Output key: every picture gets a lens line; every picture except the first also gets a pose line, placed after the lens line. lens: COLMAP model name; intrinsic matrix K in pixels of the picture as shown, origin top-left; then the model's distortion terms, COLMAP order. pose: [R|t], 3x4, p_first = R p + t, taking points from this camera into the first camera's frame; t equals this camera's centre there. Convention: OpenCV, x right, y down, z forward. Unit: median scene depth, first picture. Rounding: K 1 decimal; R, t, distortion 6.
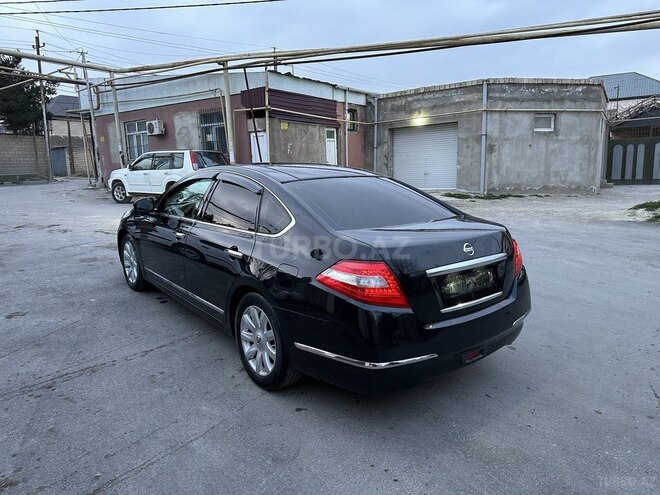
lens RADIAL K [[459.0, 0, 319.1], [0, 459.0, 249.5], [0, 0, 1]] dist [0.019356, -0.027219]
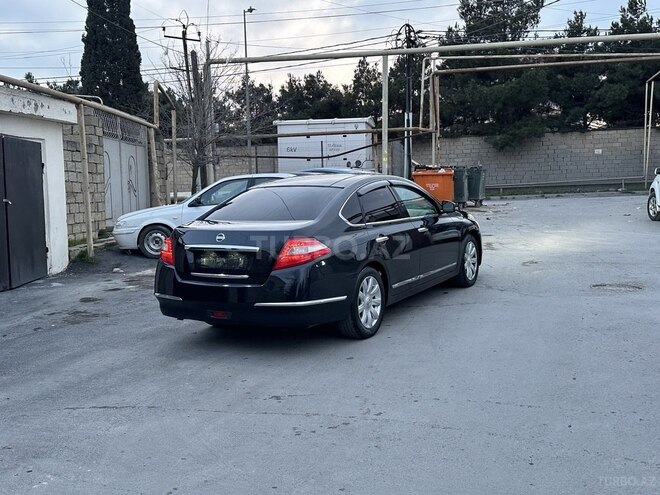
lens RADIAL K [[737.4, 0, 327.2], [0, 737.4, 253.8], [0, 0, 1]] dist [0.052689, 0.000000]
pose [[0.382242, 0.089359, -0.919731, 0.491909], [-0.145270, 0.988748, 0.035690, -0.015327], [0.912572, 0.119967, 0.390923, 0.081106]]
